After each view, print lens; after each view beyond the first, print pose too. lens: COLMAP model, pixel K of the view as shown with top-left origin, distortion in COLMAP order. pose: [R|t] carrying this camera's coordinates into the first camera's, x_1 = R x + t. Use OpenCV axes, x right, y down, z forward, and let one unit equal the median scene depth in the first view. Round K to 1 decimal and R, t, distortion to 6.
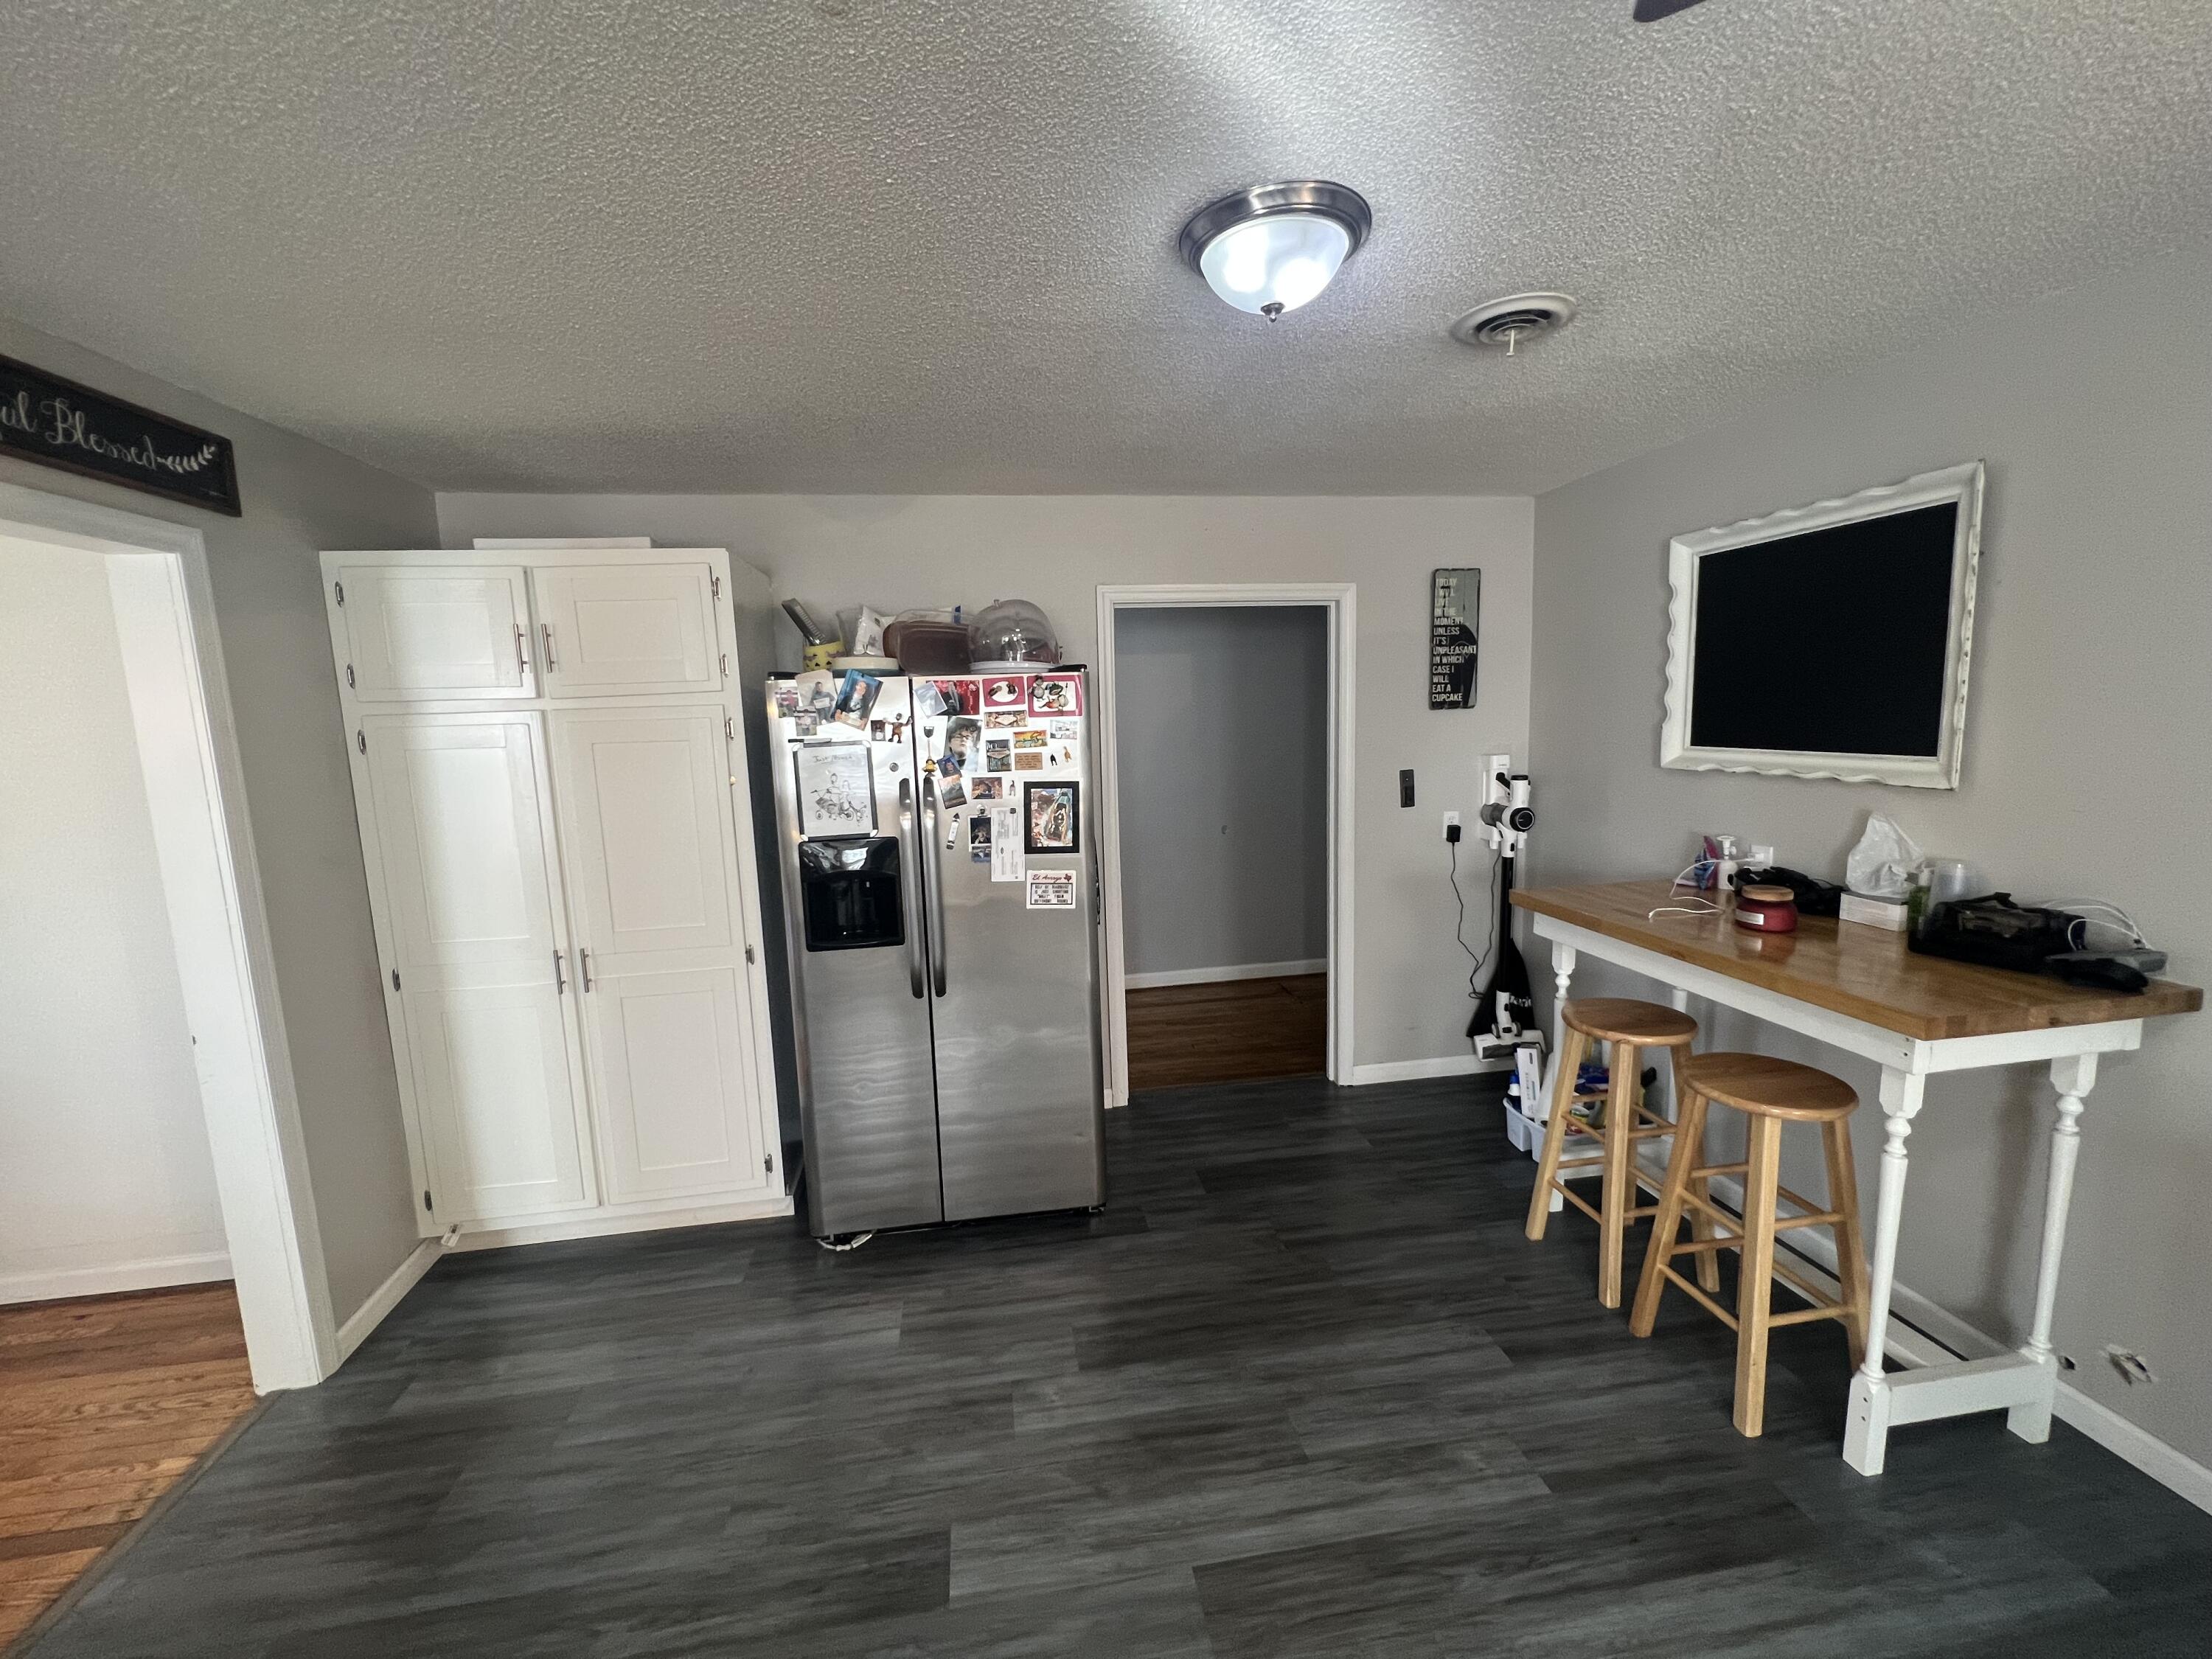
lens RADIAL K [[922.1, 0, 1109.2], [0, 922.1, 843.6], [0, 0, 1]] dist [-0.000245, -0.000045]
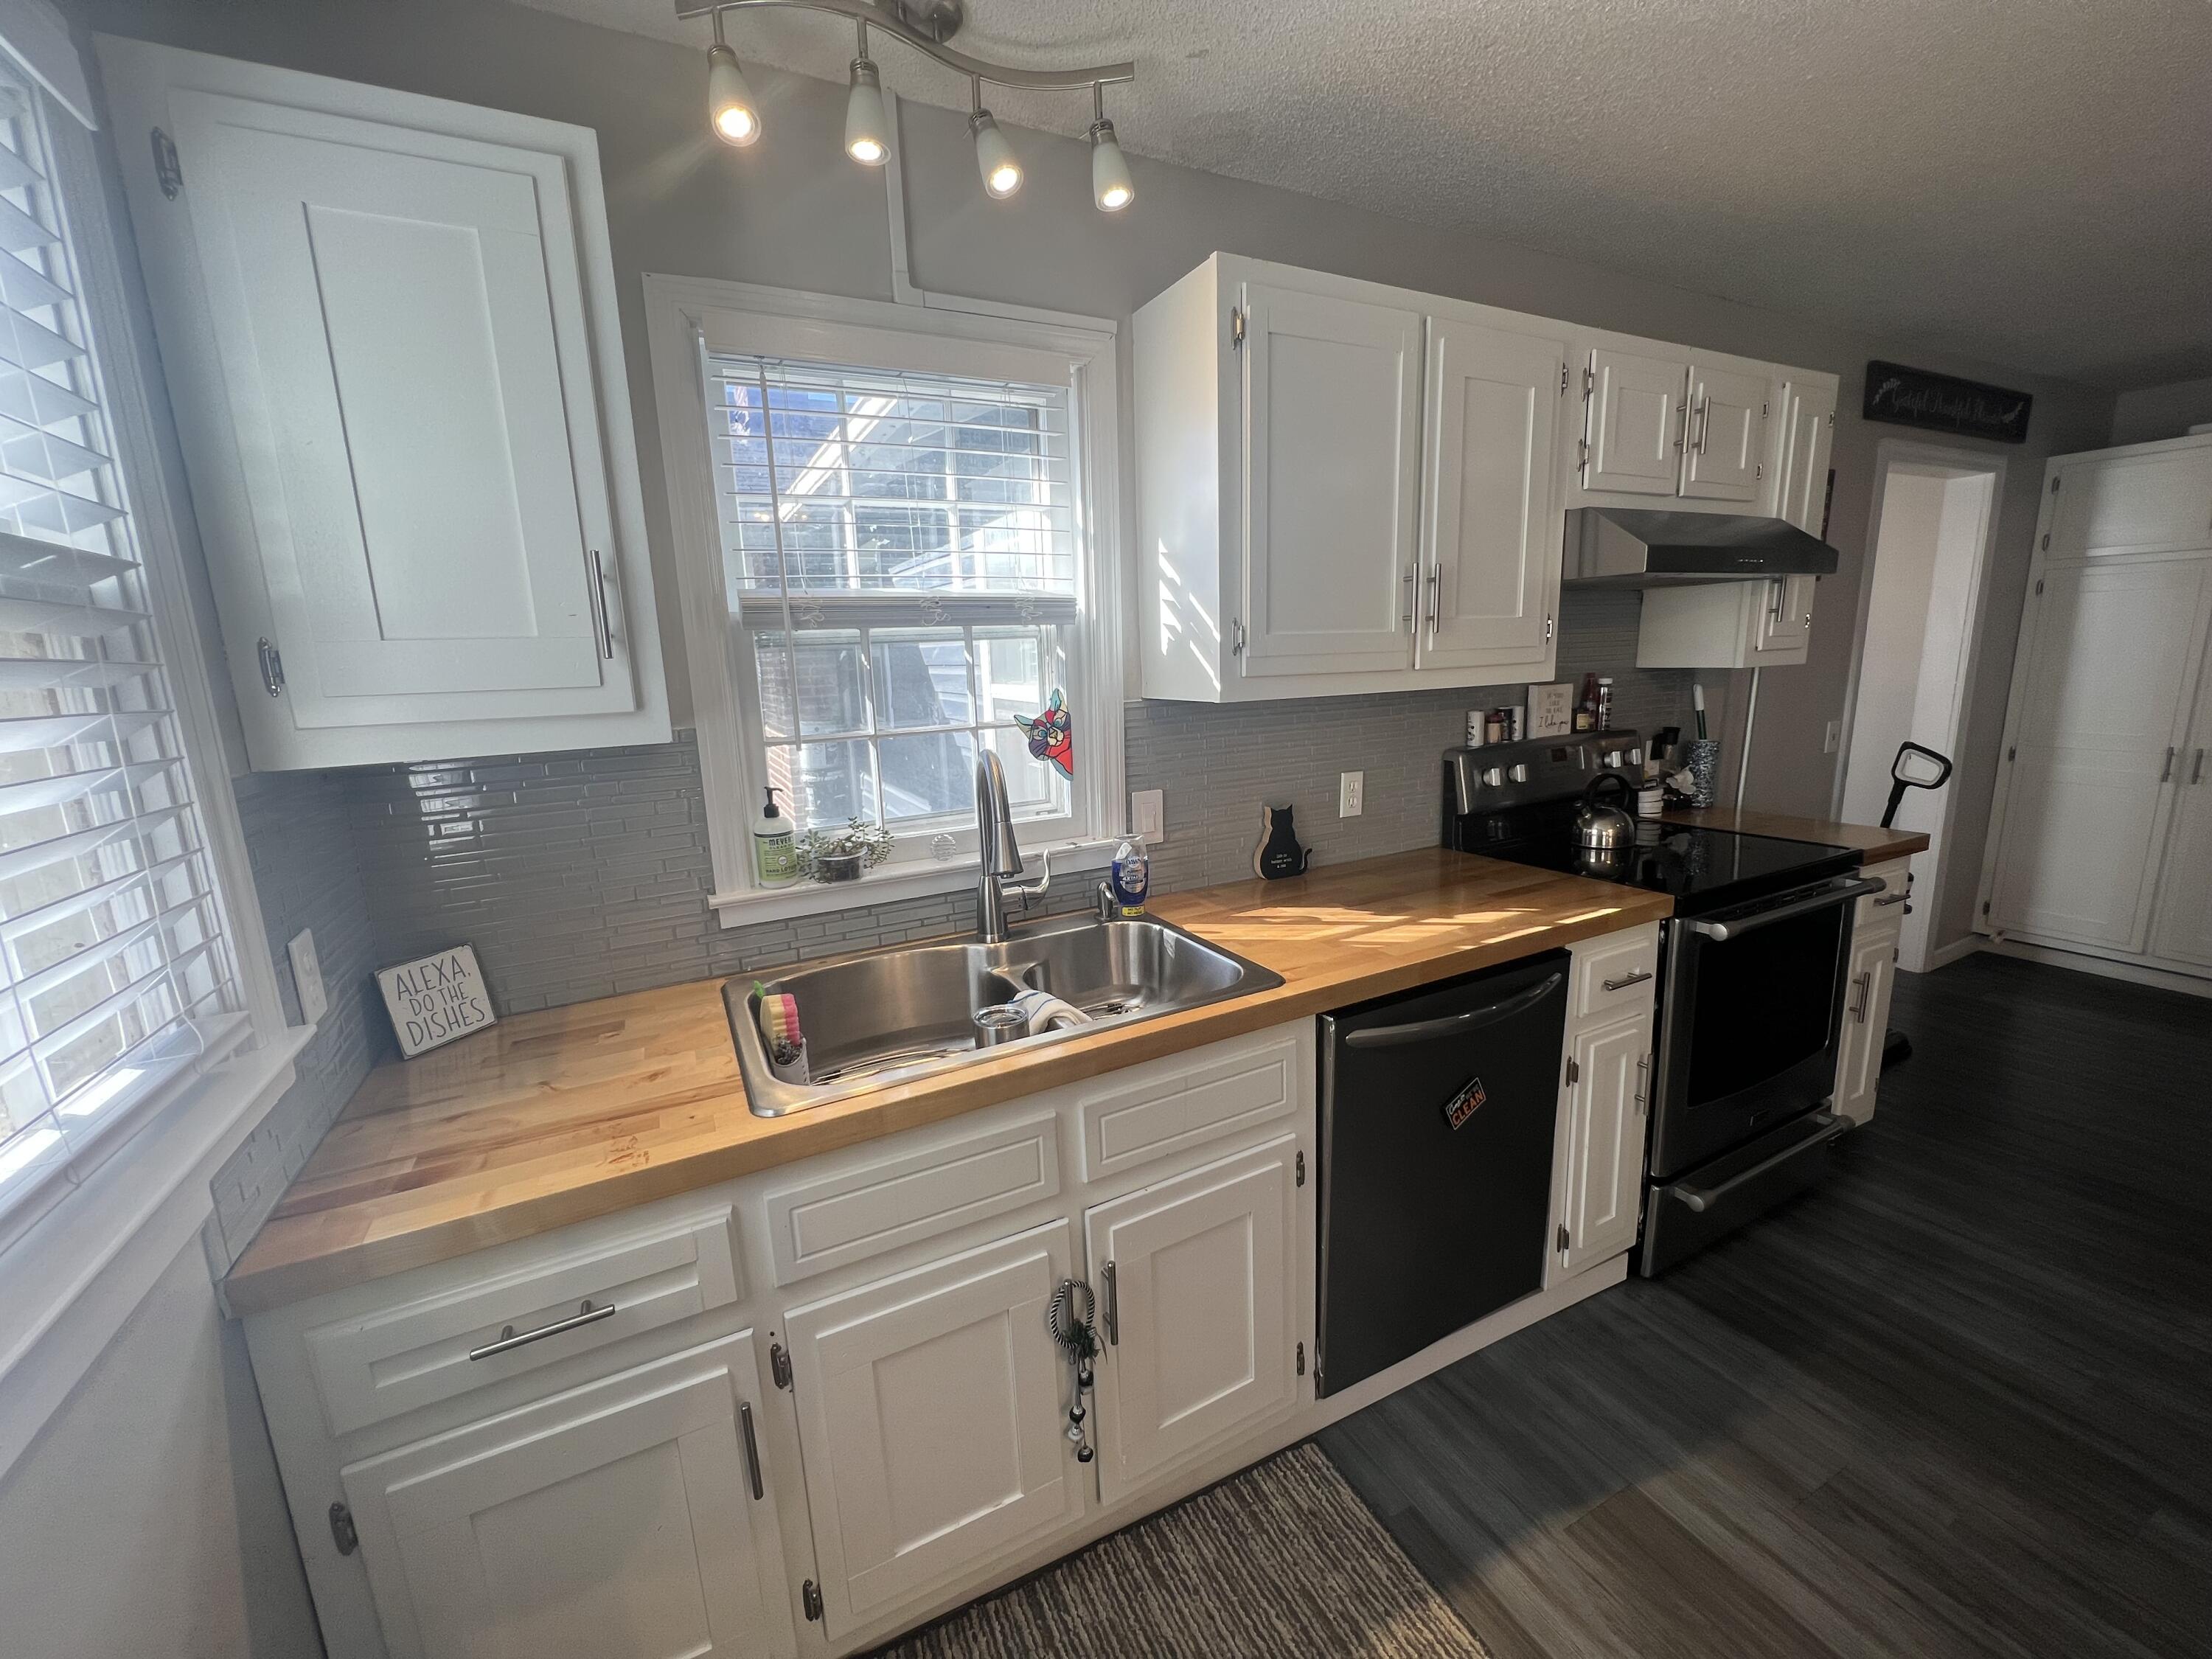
lens RADIAL K [[888.8, 0, 1101.8], [0, 888.8, 826.5], [0, 0, 1]] dist [0.001261, 0.000023]
pose [[0.328568, 0.199918, -0.923080, 0.106242], [-0.108986, 0.978838, 0.173201, 0.220581], [0.938171, 0.043694, 0.343403, -1.080014]]
